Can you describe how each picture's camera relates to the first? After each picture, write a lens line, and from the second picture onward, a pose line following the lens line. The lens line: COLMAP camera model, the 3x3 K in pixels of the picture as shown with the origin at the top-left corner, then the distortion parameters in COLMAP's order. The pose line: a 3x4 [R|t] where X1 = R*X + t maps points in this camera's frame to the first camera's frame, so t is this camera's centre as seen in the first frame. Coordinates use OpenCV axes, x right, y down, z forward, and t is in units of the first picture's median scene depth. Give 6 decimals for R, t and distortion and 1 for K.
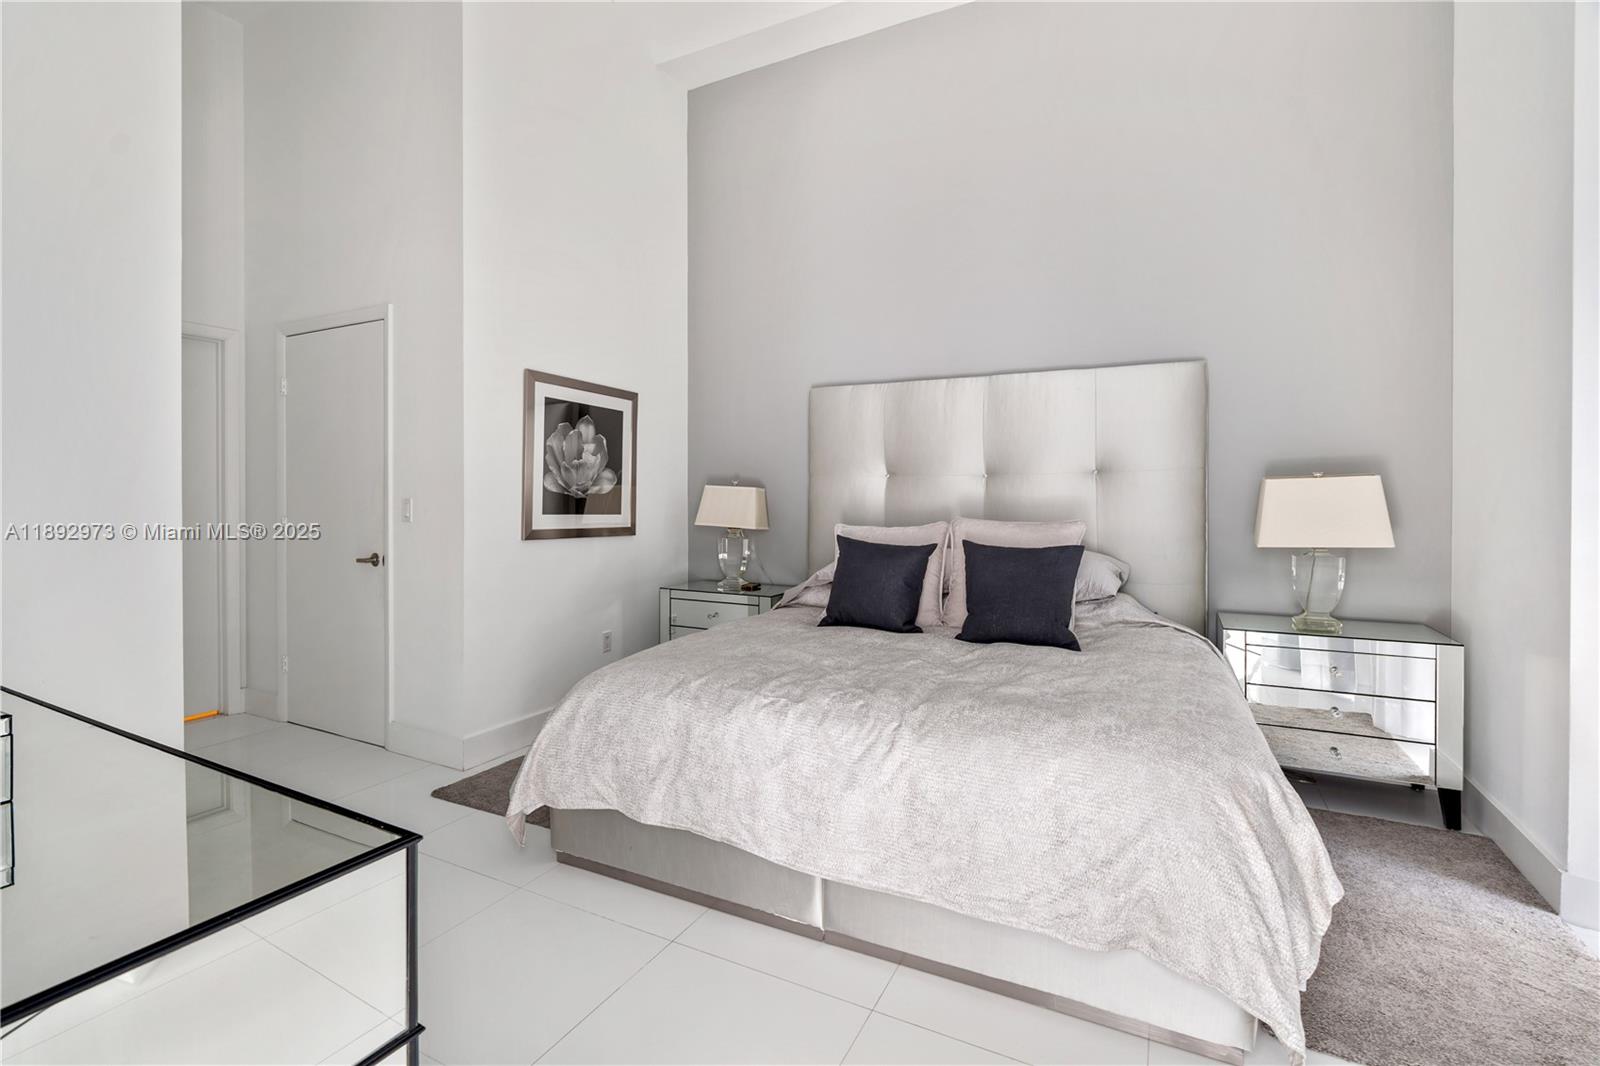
lens RADIAL K [[727.1, 0, 799.6], [0, 727.1, 516.0], [0, 0, 1]] dist [0.003152, 0.002070]
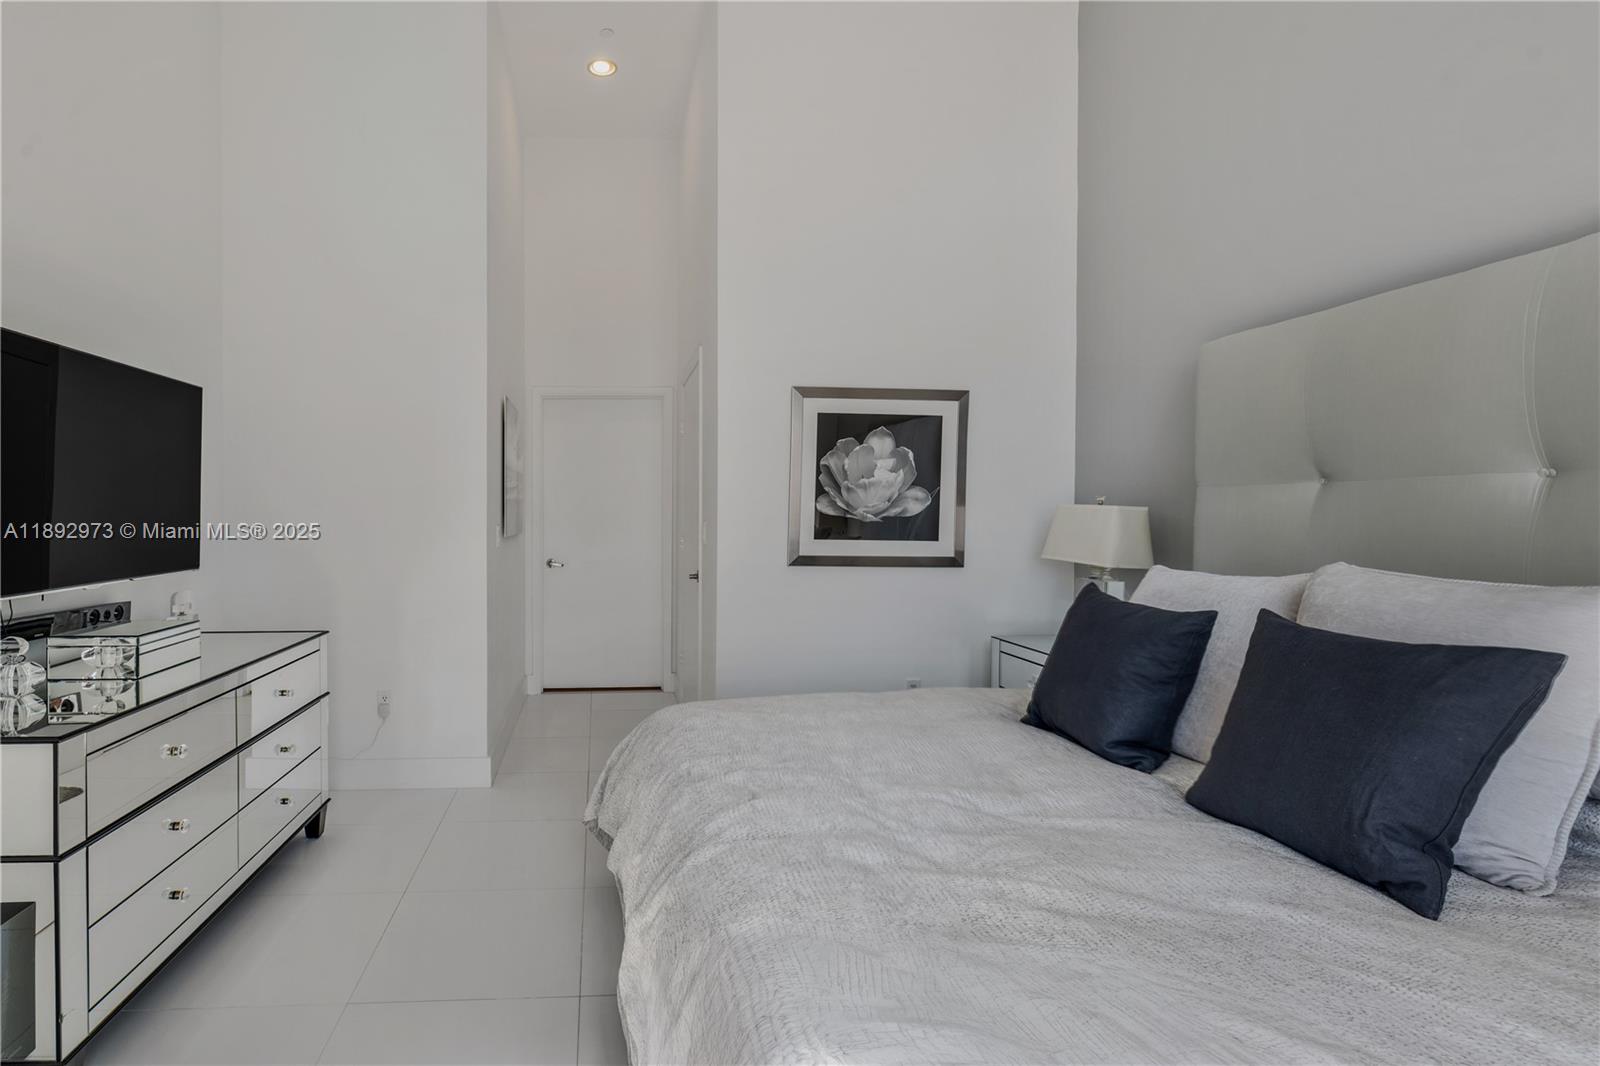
lens RADIAL K [[842.2, 0, 799.6], [0, 842.2, 536.7], [0, 0, 1]] dist [-0.004631, -0.000432]
pose [[0.513233, 0.019952, -0.858017, 0.526499], [-0.017952, 0.999761, 0.012510, -0.017519], [0.858061, 0.008983, 0.513468, 0.399600]]
